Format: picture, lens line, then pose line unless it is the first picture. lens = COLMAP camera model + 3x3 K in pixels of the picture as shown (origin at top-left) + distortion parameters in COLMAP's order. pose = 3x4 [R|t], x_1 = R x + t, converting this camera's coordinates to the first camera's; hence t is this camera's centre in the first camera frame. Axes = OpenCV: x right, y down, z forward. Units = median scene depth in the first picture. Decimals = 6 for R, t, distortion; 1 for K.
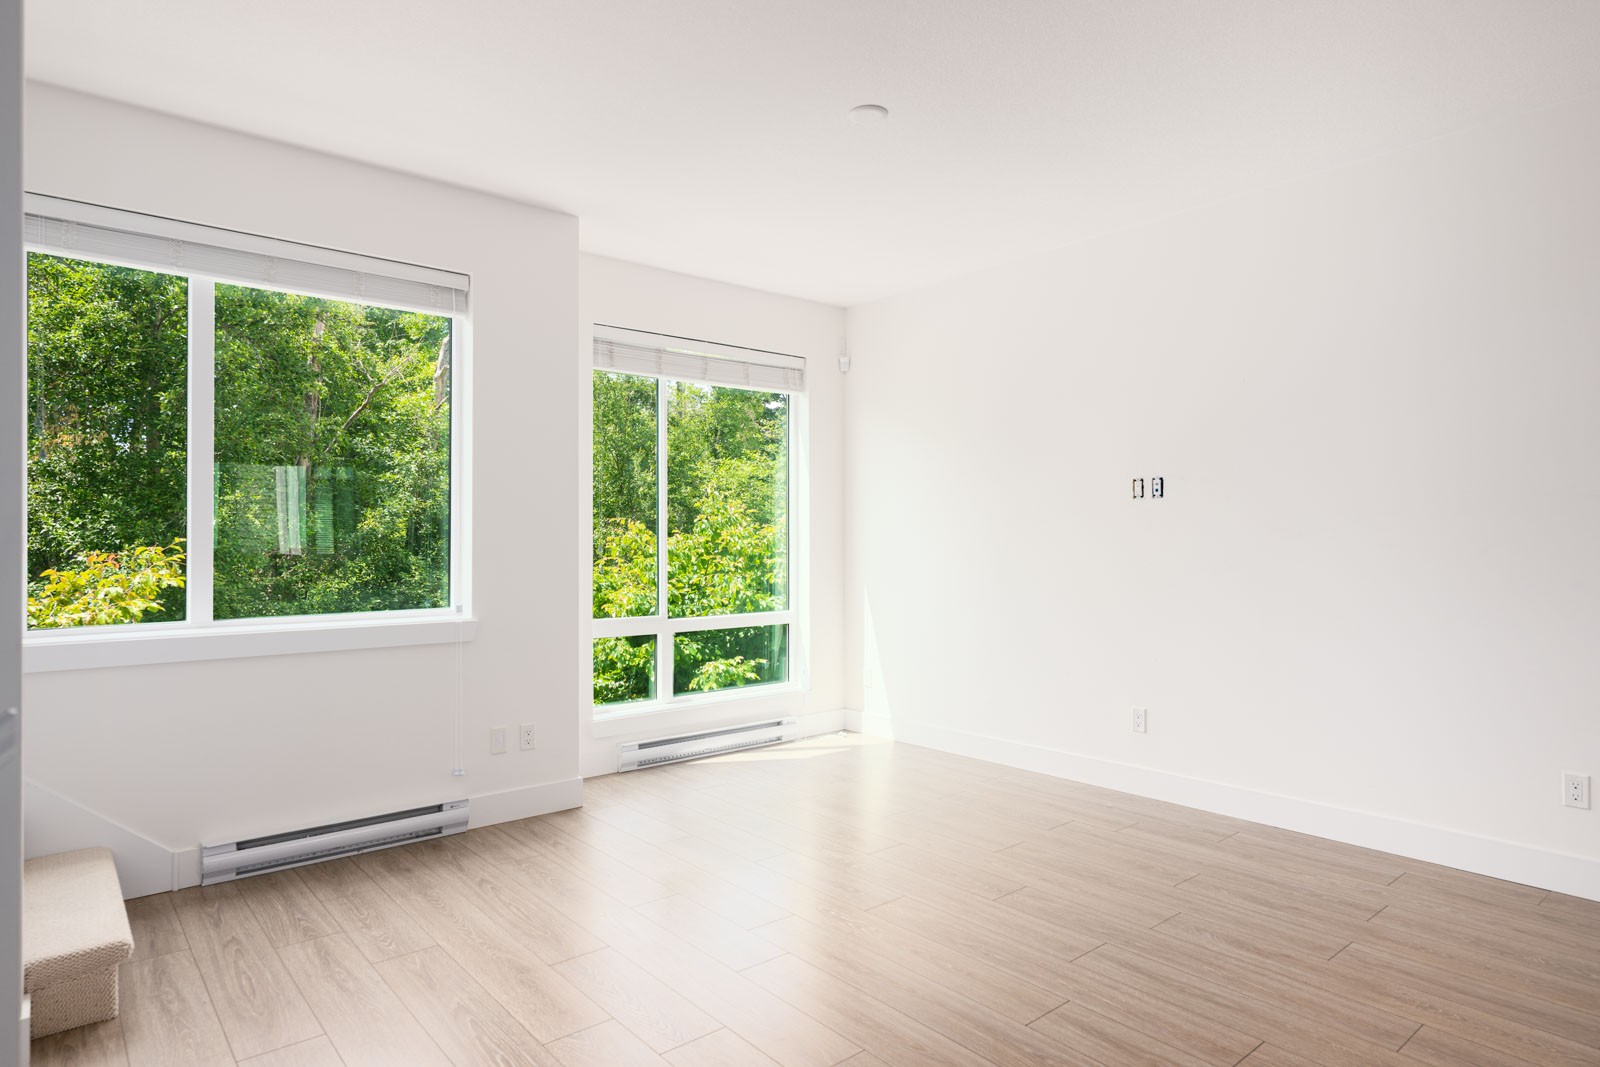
lens RADIAL K [[911.6, 0, 806.8], [0, 911.6, 533.1], [0, 0, 1]] dist [0.000995, -0.001462]
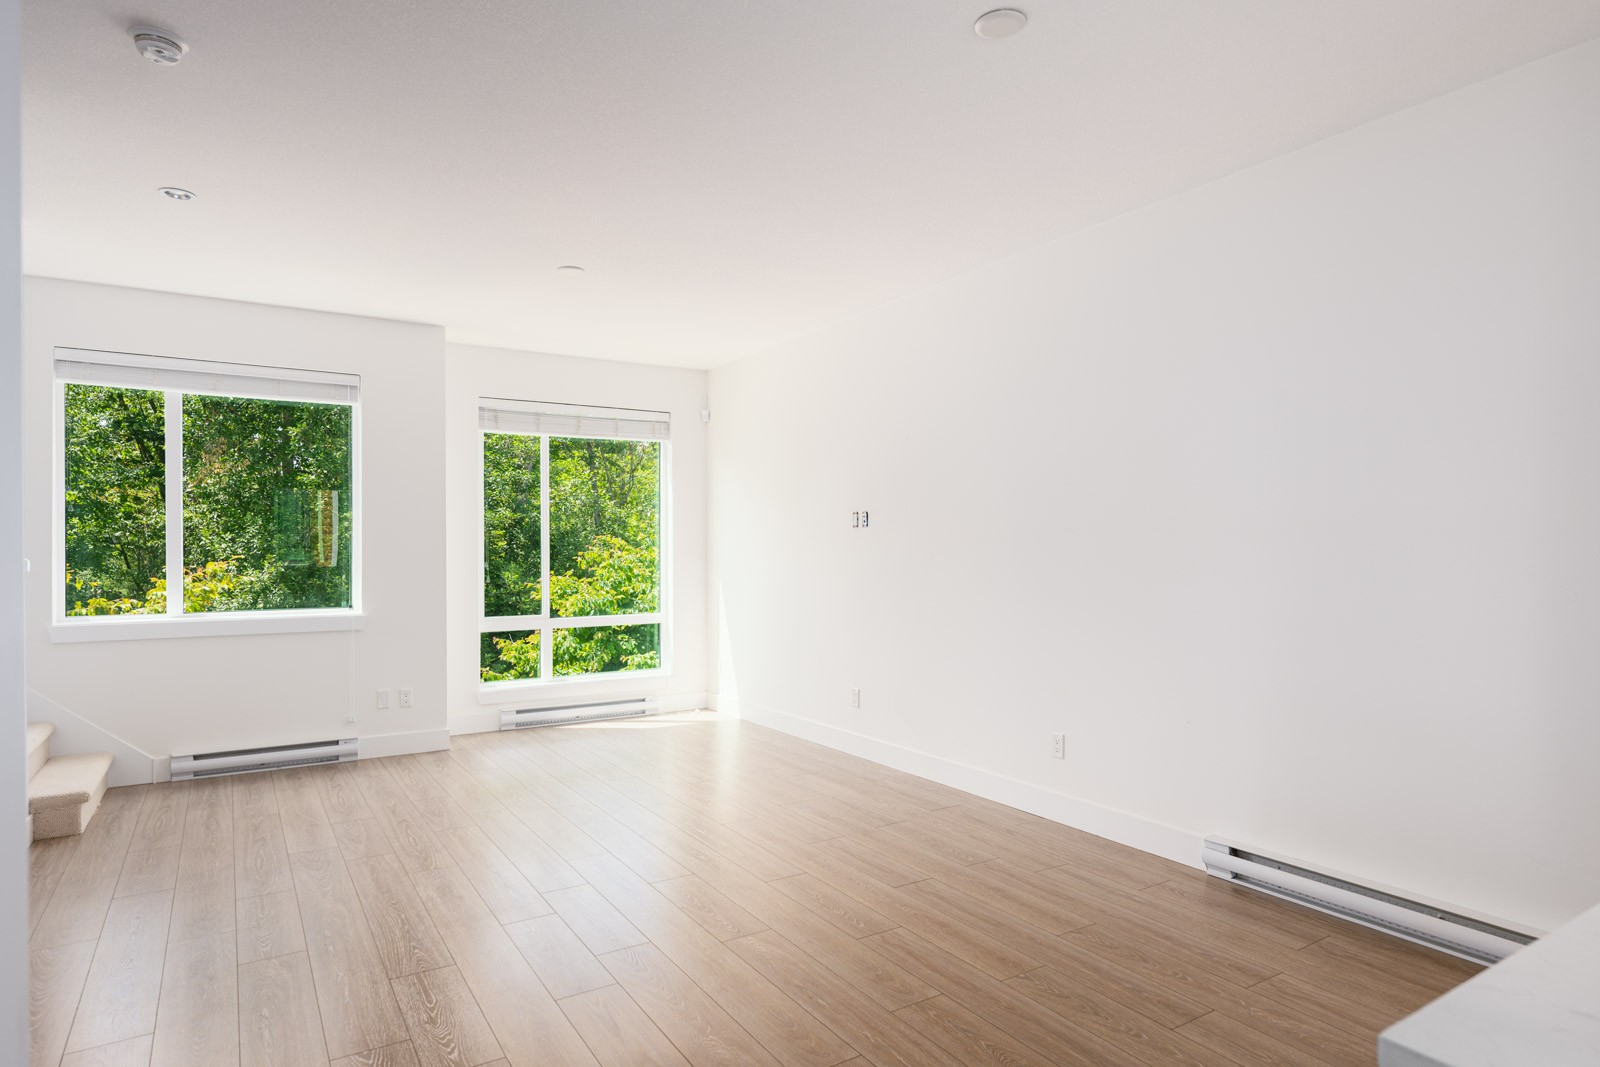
lens RADIAL K [[911.6, 0, 797.6], [0, 911.6, 547.7], [0, 0, 1]] dist [0.000995, -0.001462]
pose [[0.989761, -0.000359, -0.142732, 0.477474], [0.001202, 0.999982, 0.005822, -0.016887], [0.142727, -0.005934, 0.989744, -0.301267]]
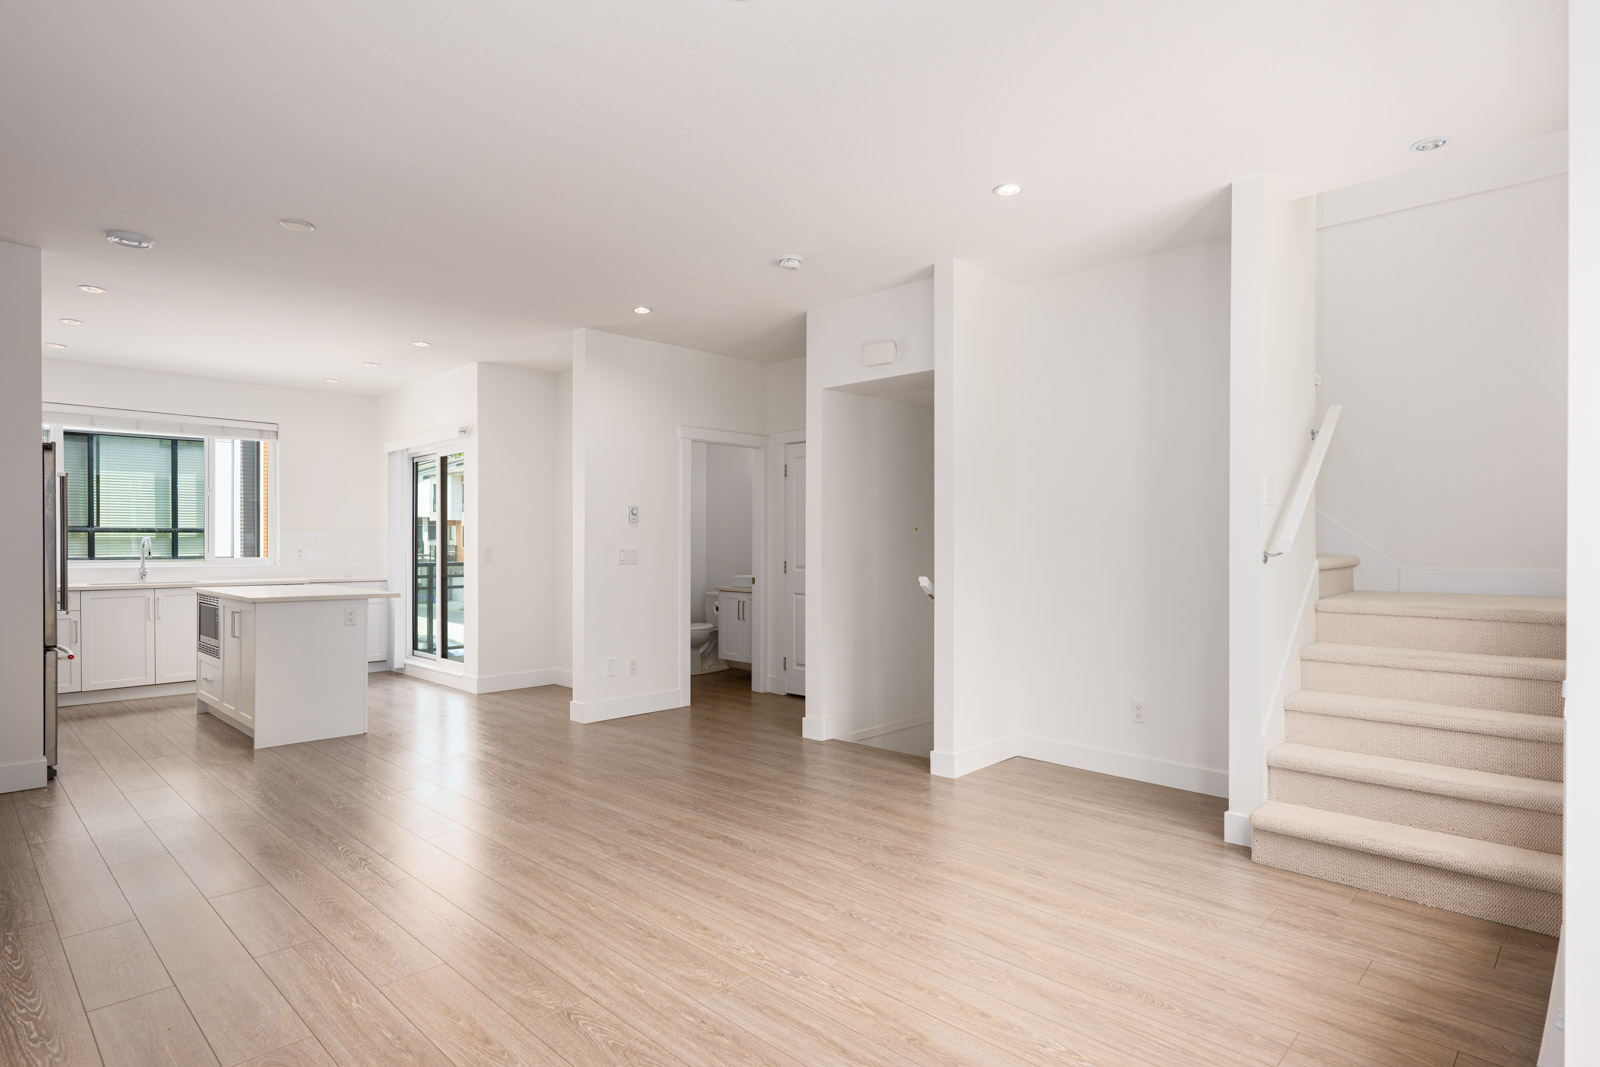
lens RADIAL K [[851.9, 0, 797.0], [0, 851.9, 538.3], [0, 0, 1]] dist [0.003509, -0.000396]
pose [[-0.995758, 0.005510, -0.091844, 0.063736], [0.006582, 0.999914, -0.011376, 0.004988], [0.091773, -0.011932, -0.995708, 1.284627]]
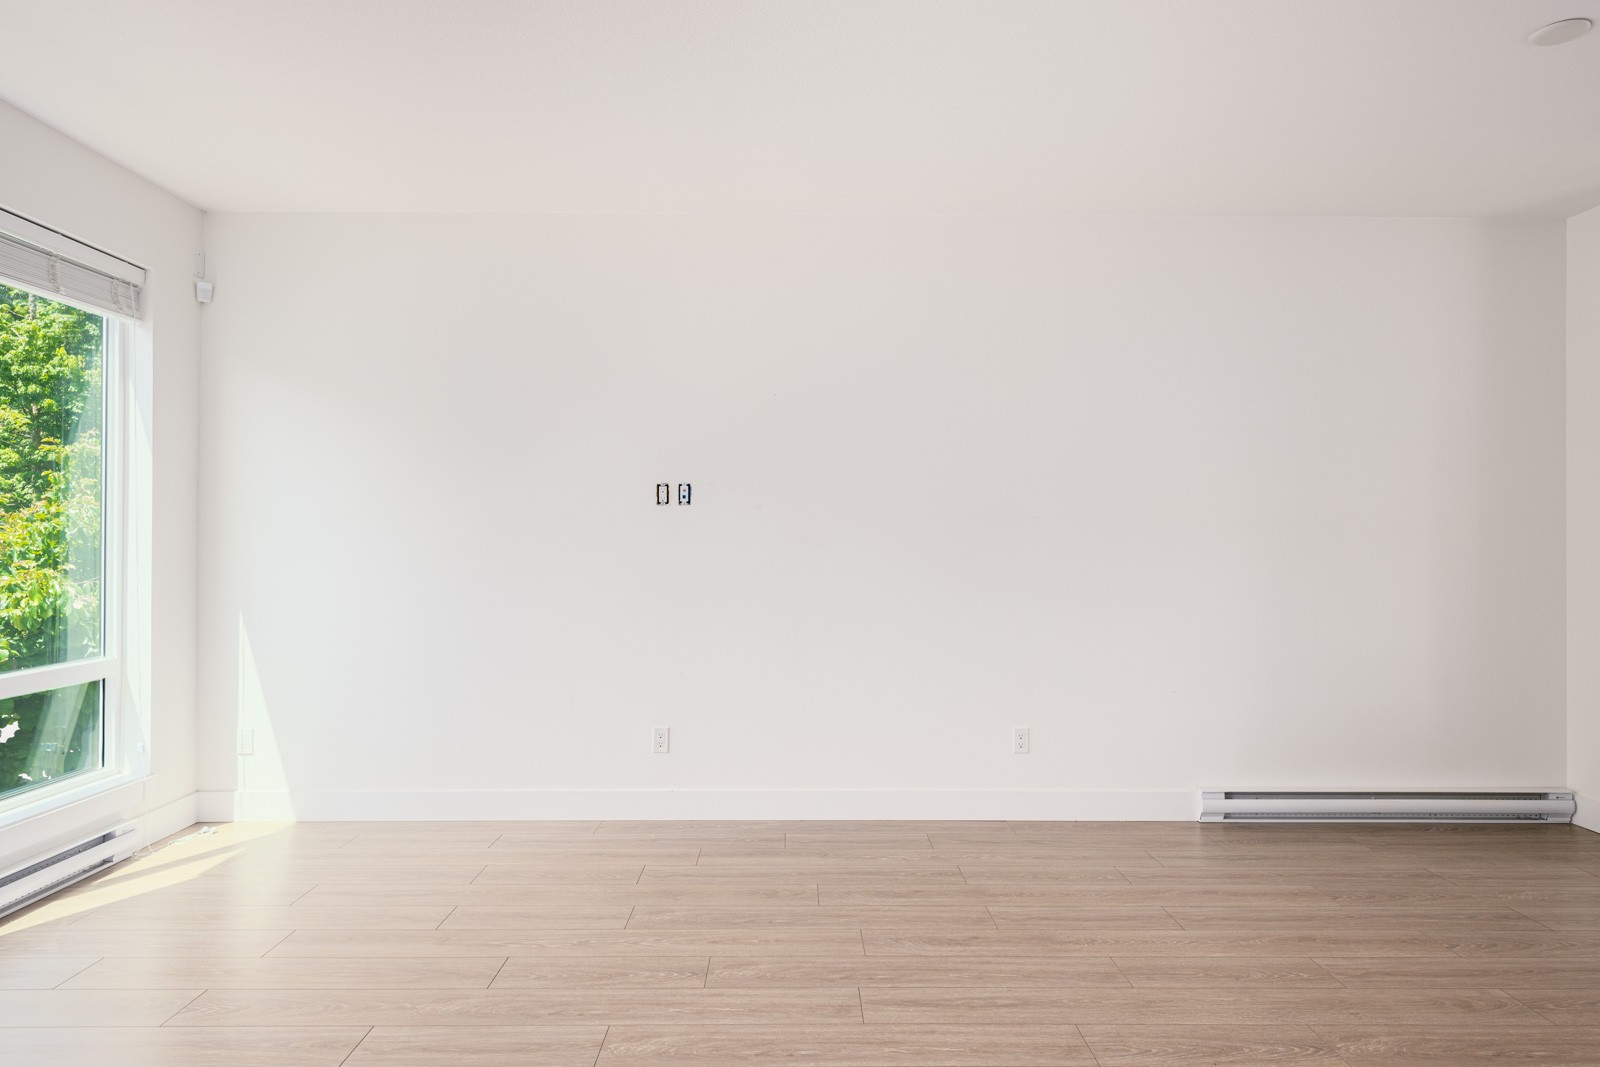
lens RADIAL K [[911.6, 0, 800.5], [0, 911.6, 537.4], [0, 0, 1]] dist [0.000995, -0.001462]
pose [[0.639014, 0.007160, 0.769162, -0.275806], [-0.010009, 0.999949, -0.000993, -0.004866], [-0.769130, -0.007064, 0.639053, 0.294815]]
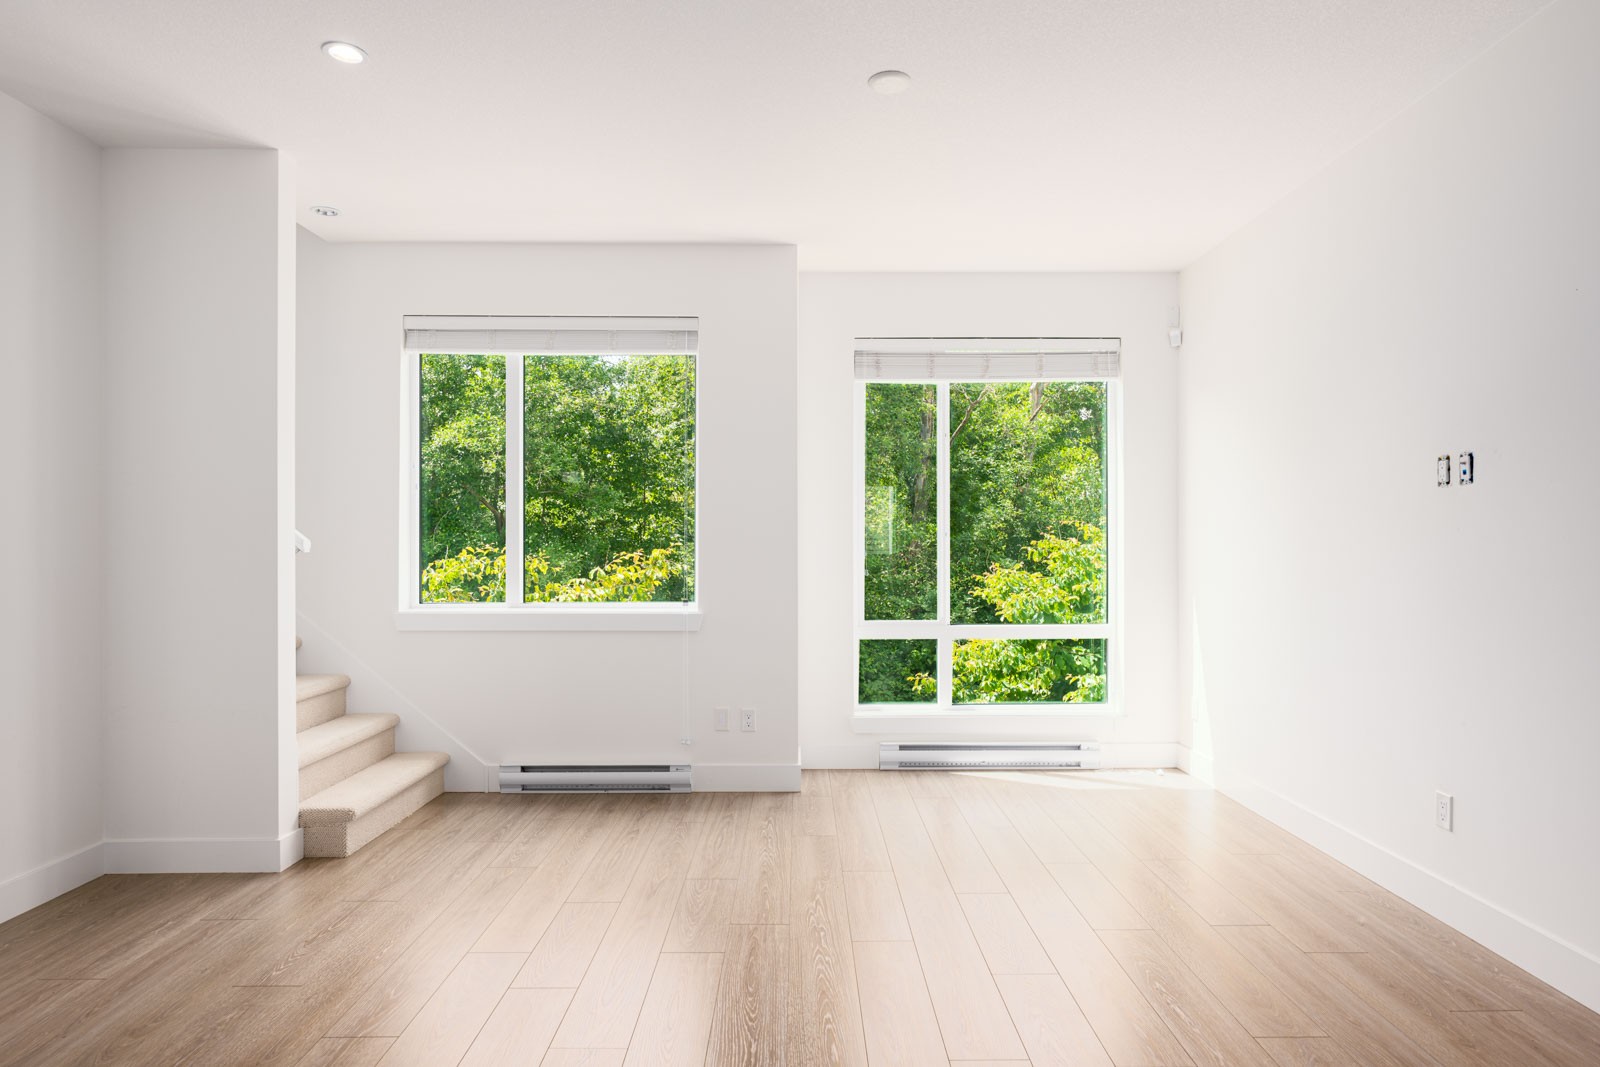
lens RADIAL K [[911.6, 0, 805.5], [0, 911.6, 536.8], [0, 0, 1]] dist [0.000995, -0.001462]
pose [[0.769619, -0.002189, -0.638499, 0.441347], [0.002123, 0.999997, -0.000869, -0.000128], [0.638499, -0.000687, 0.769622, 0.175171]]
